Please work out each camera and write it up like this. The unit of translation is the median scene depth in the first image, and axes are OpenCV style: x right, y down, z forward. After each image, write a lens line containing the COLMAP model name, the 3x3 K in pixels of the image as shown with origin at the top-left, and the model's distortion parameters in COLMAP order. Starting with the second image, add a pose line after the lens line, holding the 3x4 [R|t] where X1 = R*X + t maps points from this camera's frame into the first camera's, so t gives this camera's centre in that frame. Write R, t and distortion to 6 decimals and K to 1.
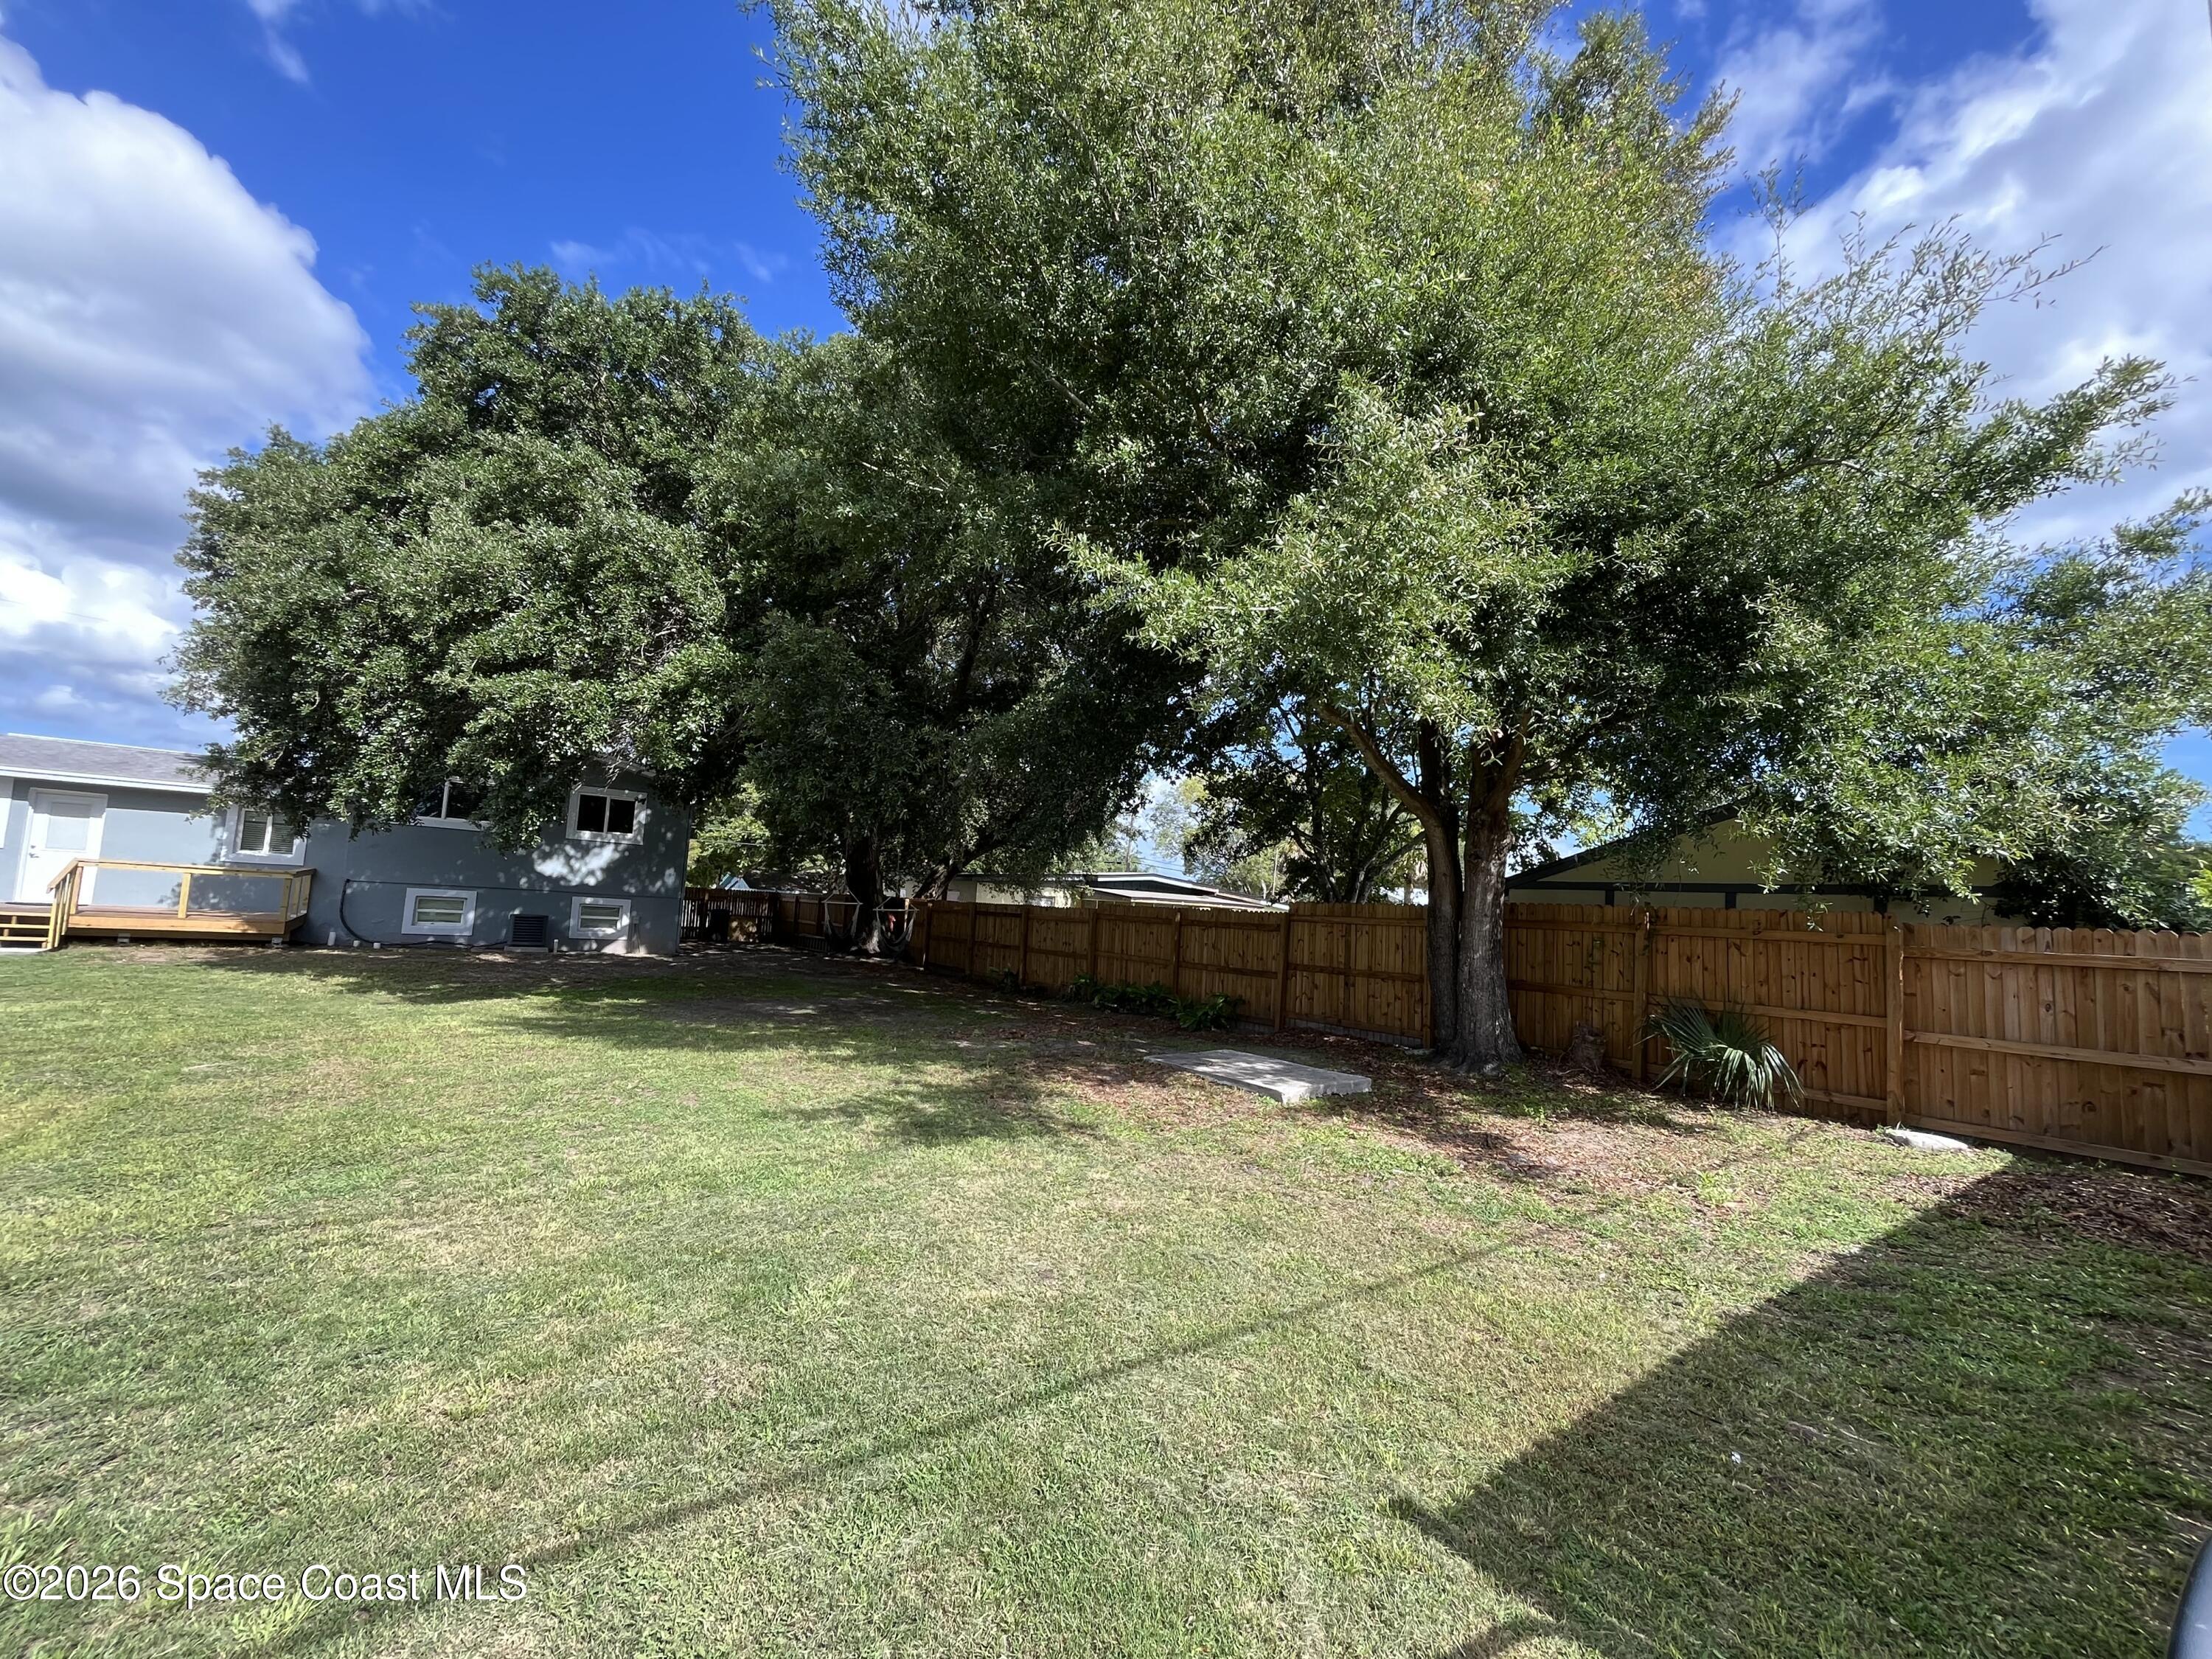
lens RADIAL K [[890.2, 0, 1097.3], [0, 890.2, 835.9], [0, 0, 1]] dist [-0.005164, 0.000009]
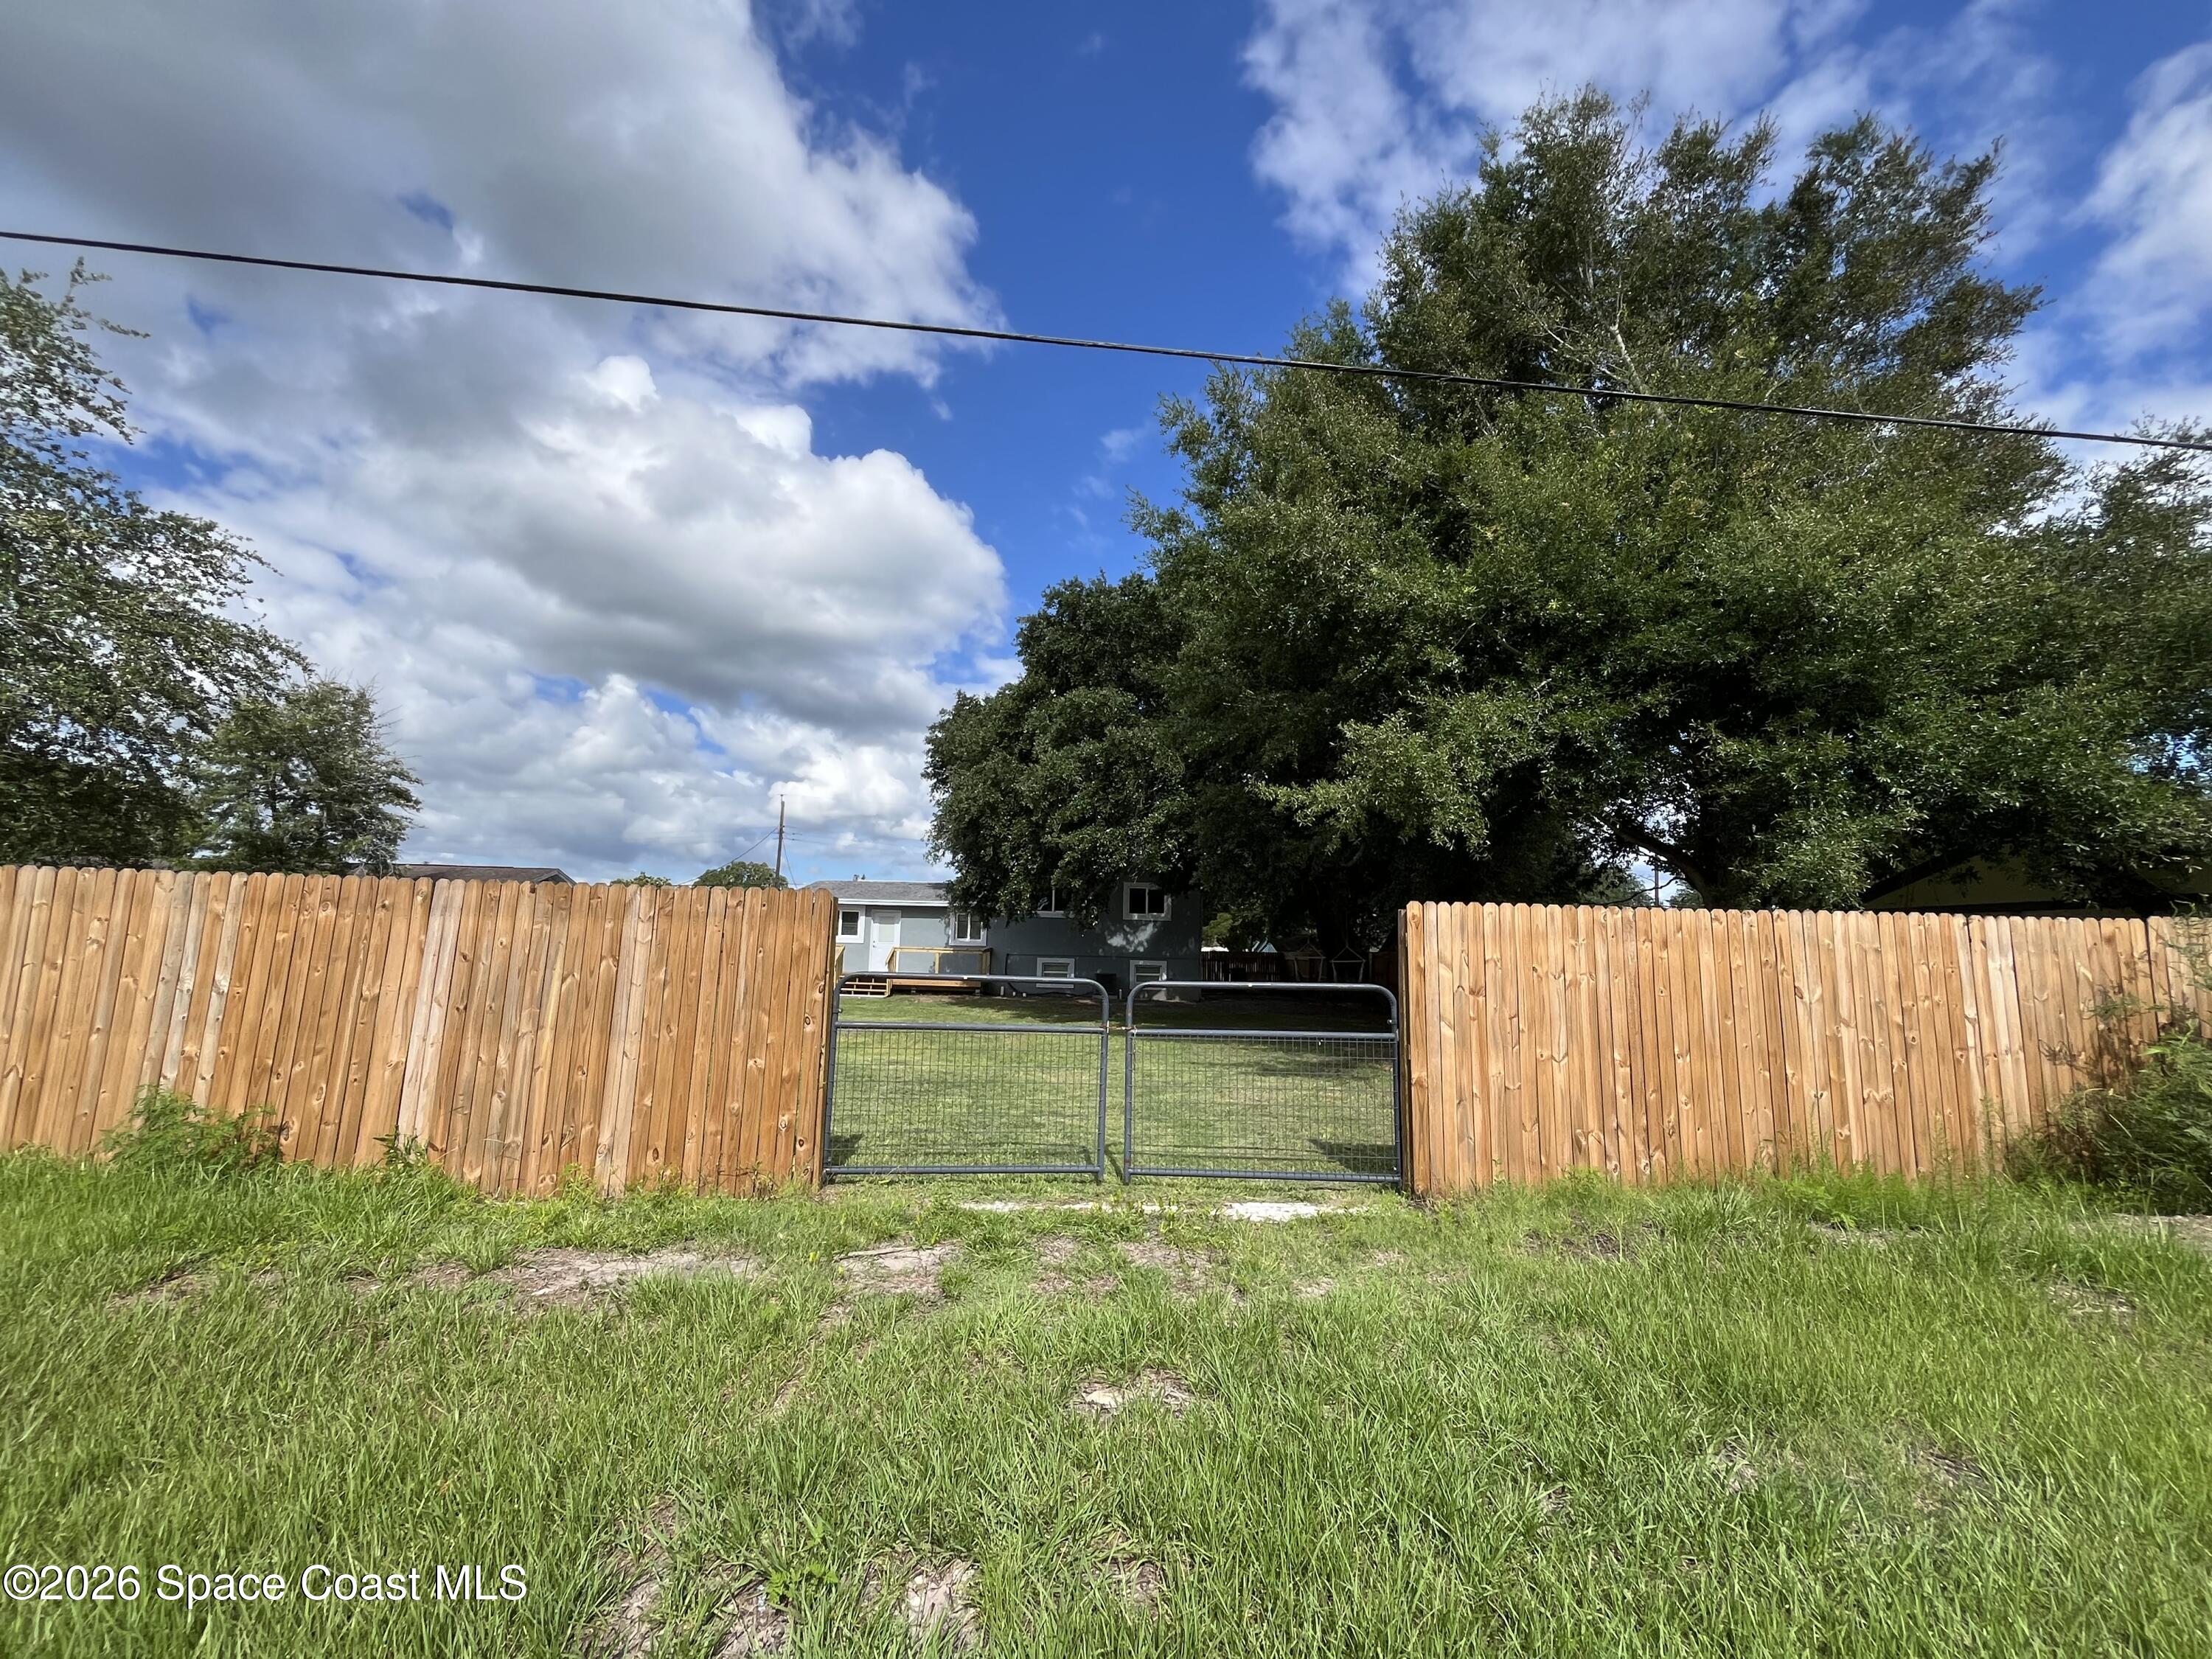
lens RADIAL K [[890.2, 0, 1096.0], [0, 890.2, 823.8], [0, 0, 1]] dist [-0.005164, 0.000009]
pose [[0.827707, -0.119014, -0.548395, 0.246227], [0.073430, 0.991819, -0.104417, -0.005202], [0.556336, 0.046158, 0.829675, -0.321930]]
